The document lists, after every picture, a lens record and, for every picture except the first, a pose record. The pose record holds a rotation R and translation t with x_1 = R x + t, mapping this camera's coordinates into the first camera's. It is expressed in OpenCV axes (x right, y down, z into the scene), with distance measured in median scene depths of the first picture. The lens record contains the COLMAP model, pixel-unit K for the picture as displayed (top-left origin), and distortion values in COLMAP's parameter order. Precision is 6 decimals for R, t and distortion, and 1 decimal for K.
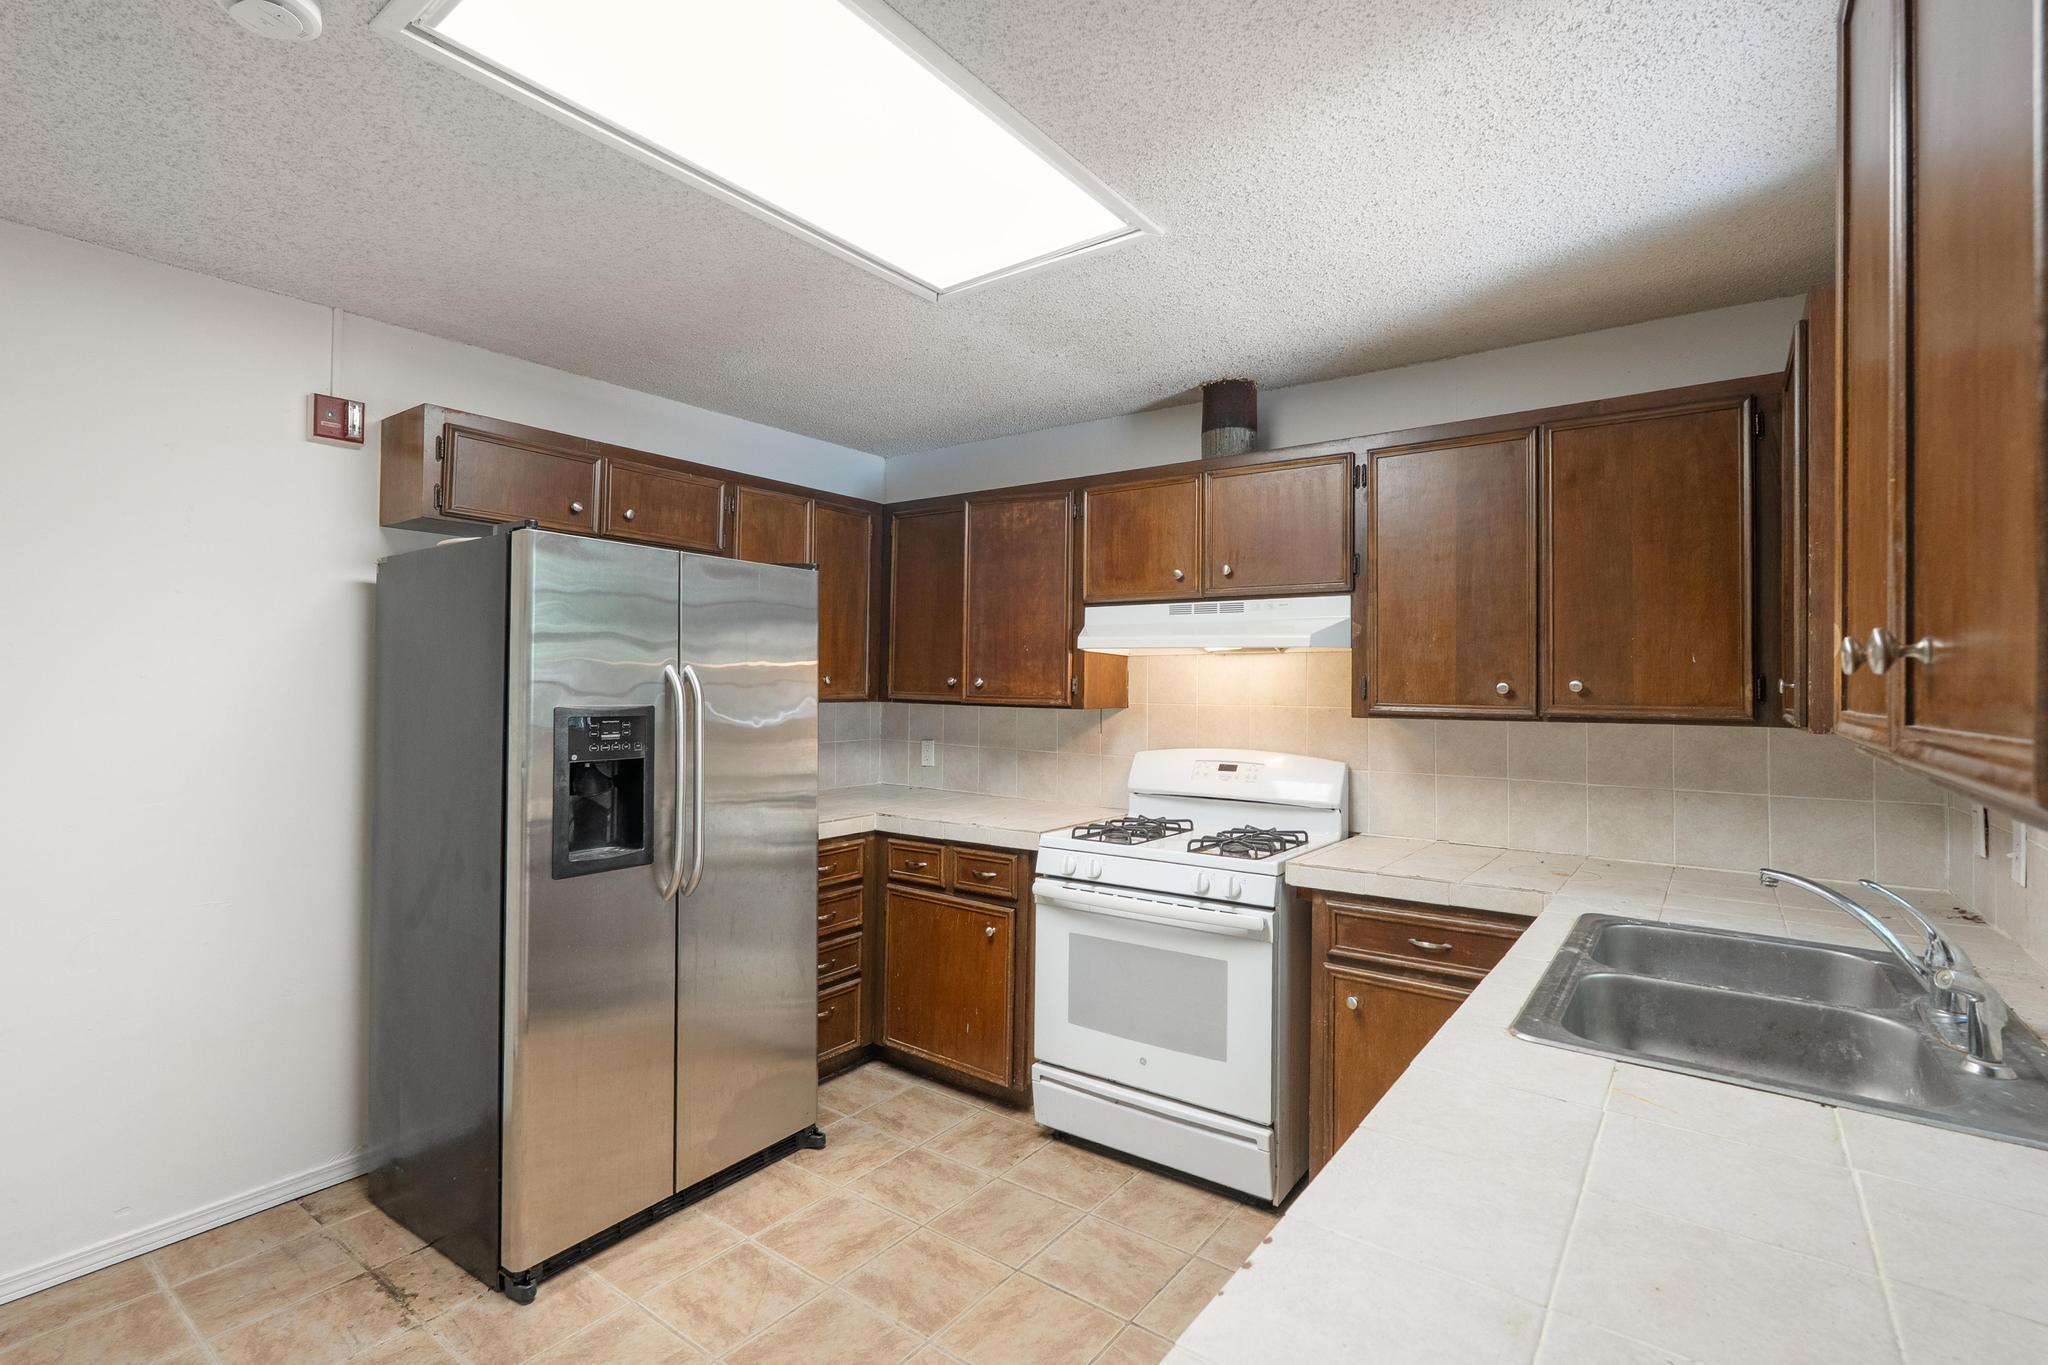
lens RADIAL K [[917.7, 0, 1016.6], [0, 917.7, 668.1], [0, 0, 1]] dist [-0.004859, 0.000440]
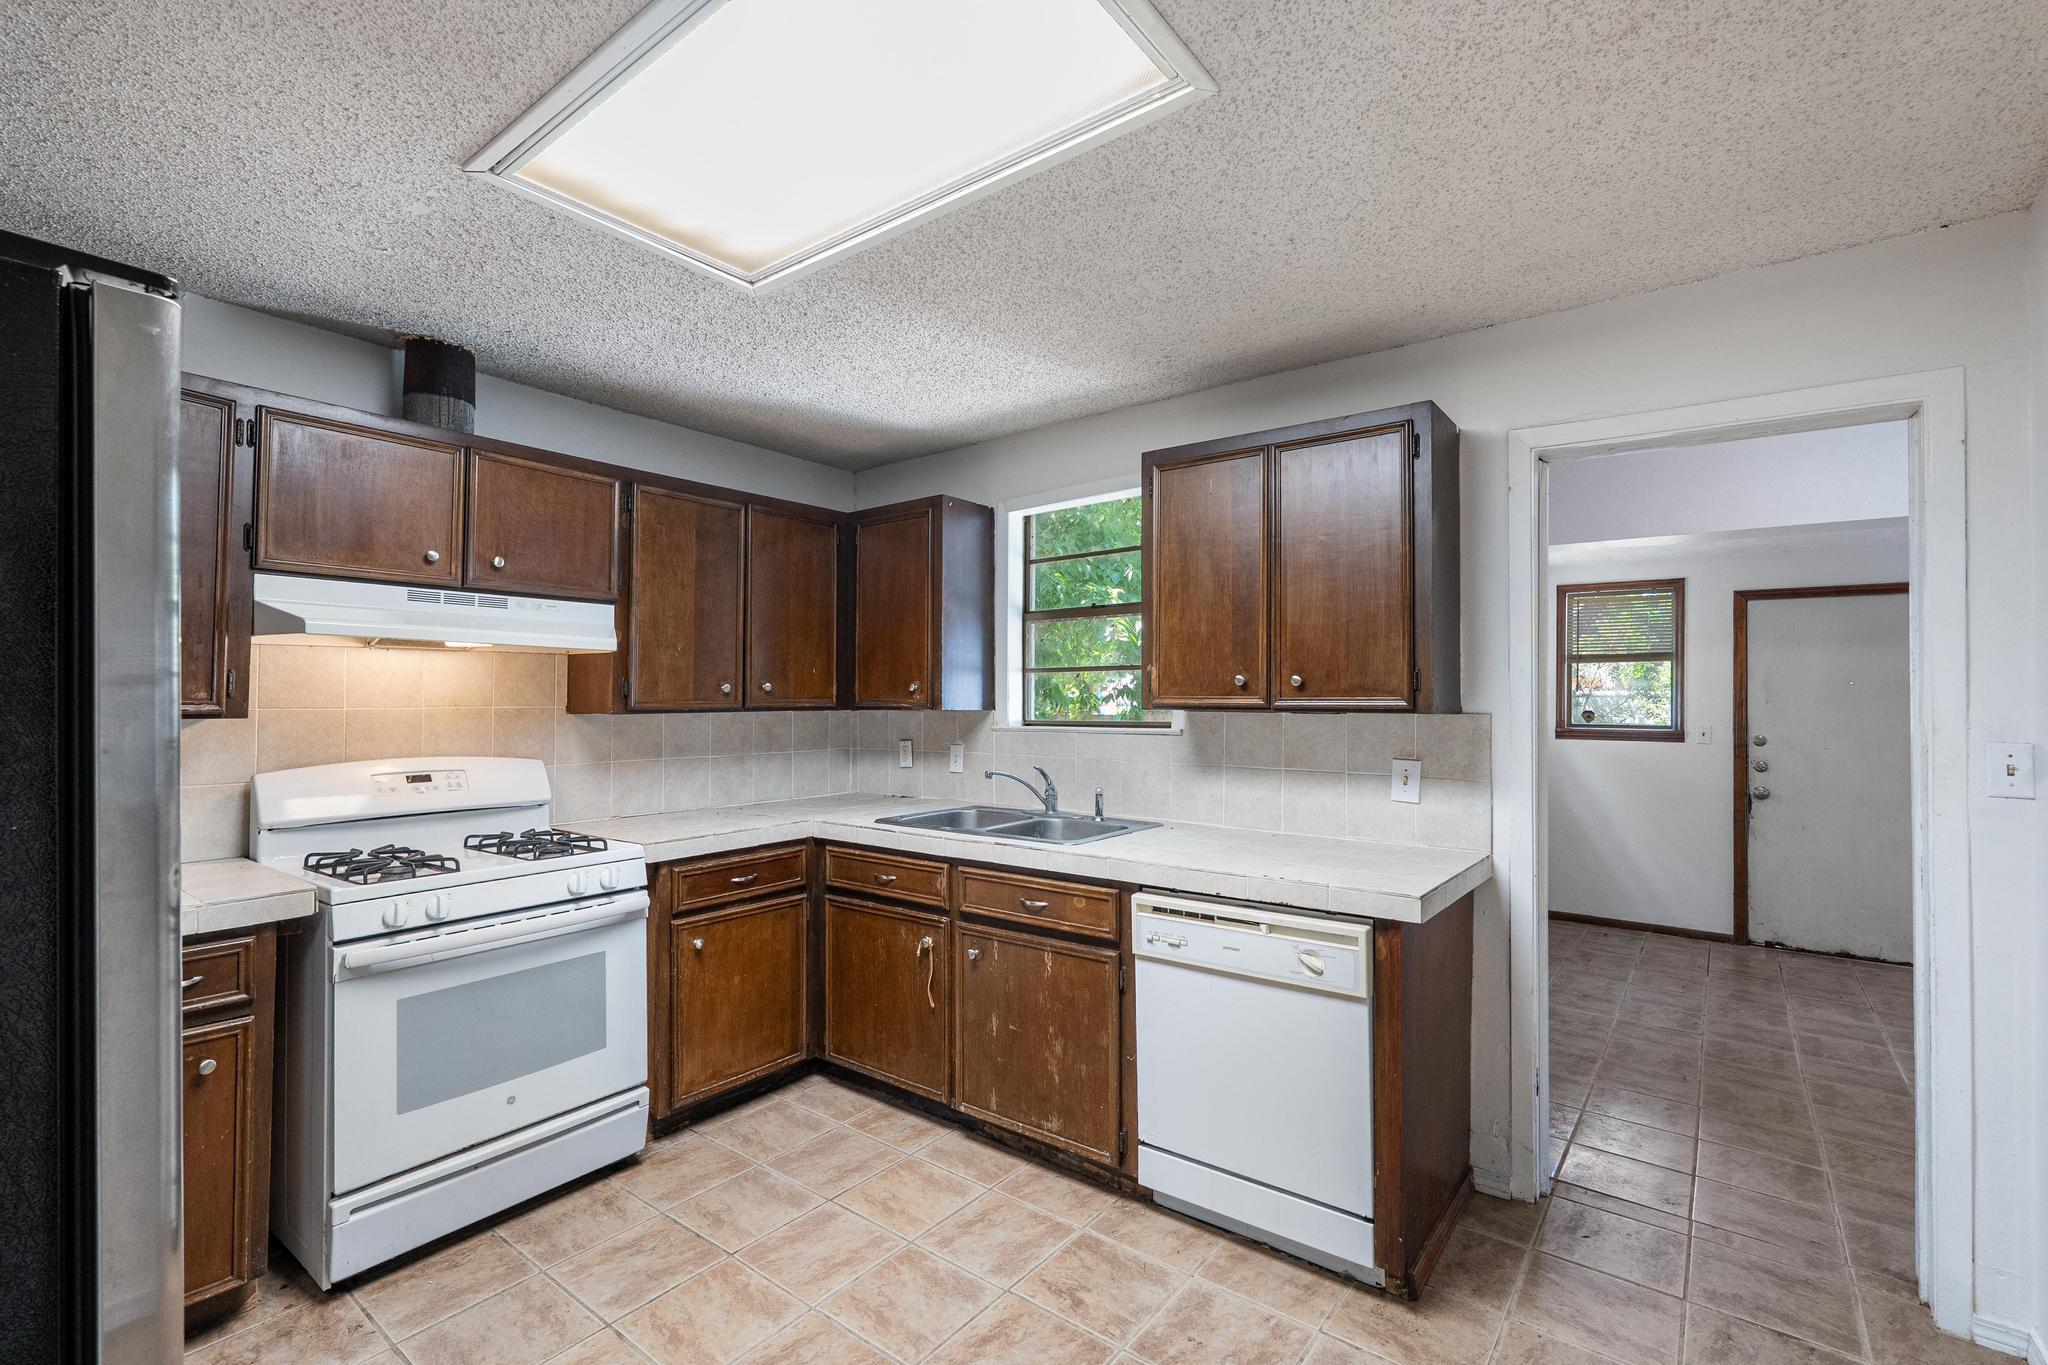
lens RADIAL K [[917.7, 0, 1017.5], [0, 917.7, 678.1], [0, 0, 1]] dist [-0.004859, 0.000440]
pose [[0.021501, 0.011427, 0.999704, -0.773080], [-0.022204, 0.999694, -0.010950, 0.011390], [-0.999522, -0.021962, 0.021748, 0.498556]]
